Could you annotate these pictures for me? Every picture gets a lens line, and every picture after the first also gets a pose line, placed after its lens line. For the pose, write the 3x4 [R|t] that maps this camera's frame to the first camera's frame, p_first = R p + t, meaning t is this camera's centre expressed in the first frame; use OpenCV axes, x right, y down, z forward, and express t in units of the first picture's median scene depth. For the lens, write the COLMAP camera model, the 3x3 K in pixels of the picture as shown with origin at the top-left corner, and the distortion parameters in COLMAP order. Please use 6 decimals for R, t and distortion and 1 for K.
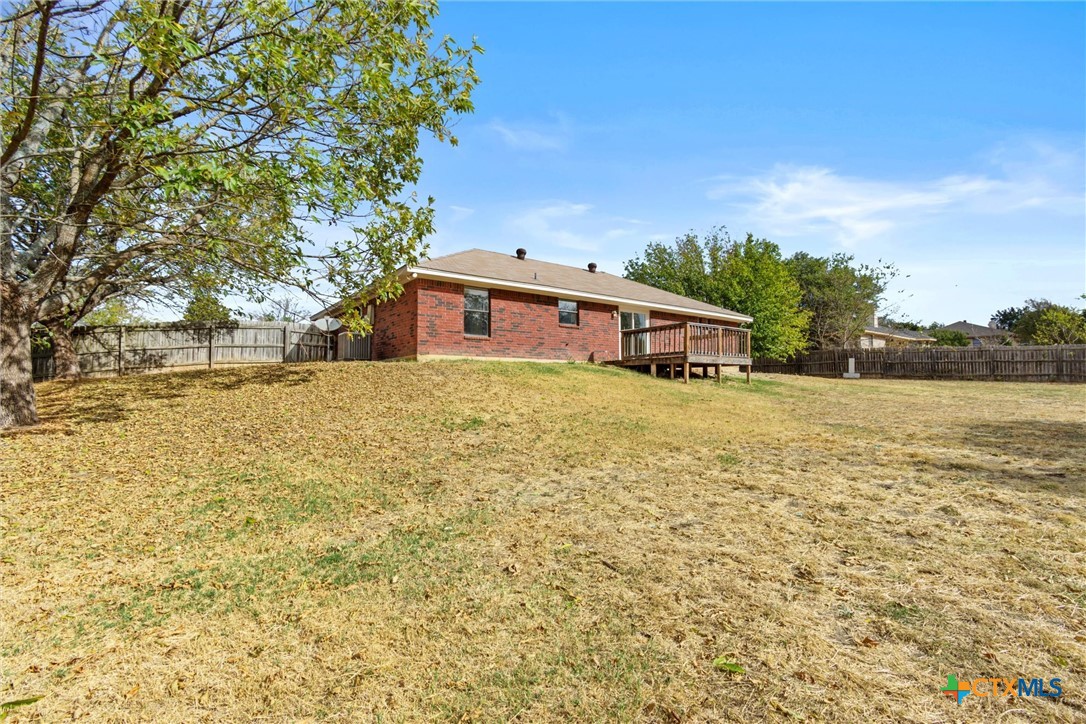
lens RADIAL K [[493.9, 0, 544.3], [0, 493.9, 364.9], [0, 0, 1]] dist [-0.004602, -0.000298]
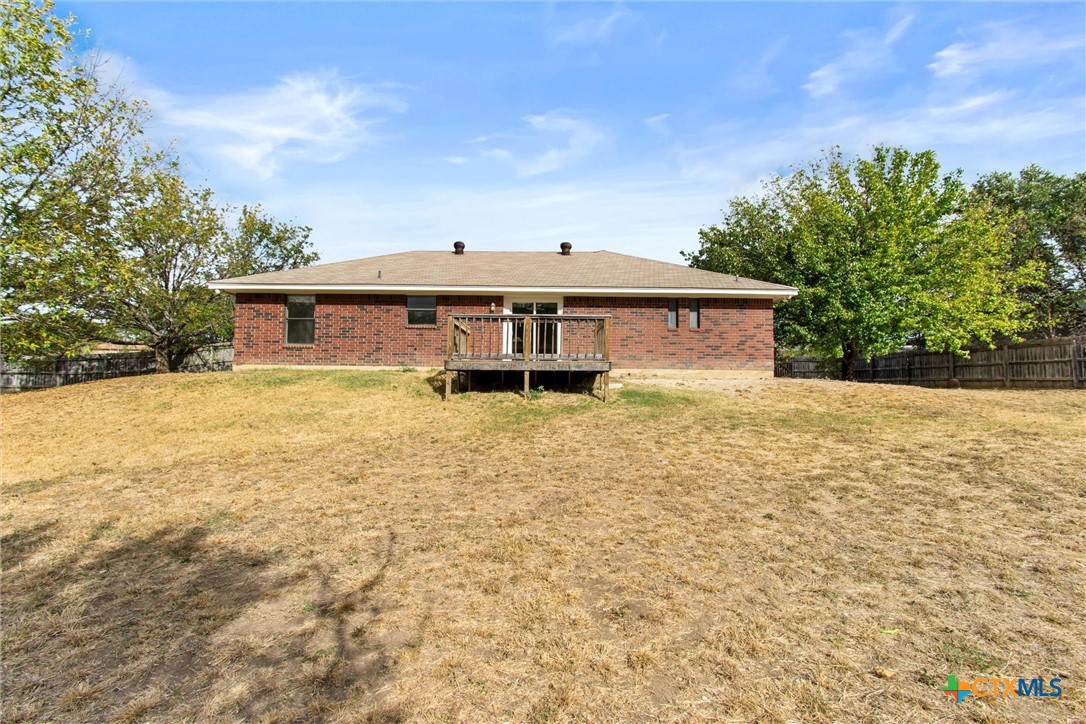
lens RADIAL K [[493.9, 0, 543.3], [0, 493.9, 361.5], [0, 0, 1]] dist [-0.004602, -0.000298]
pose [[0.797487, -0.016369, -0.603114, 0.761456], [0.014142, 0.999864, -0.008437, -0.008603], [0.603170, -0.001801, 0.797610, 0.461162]]
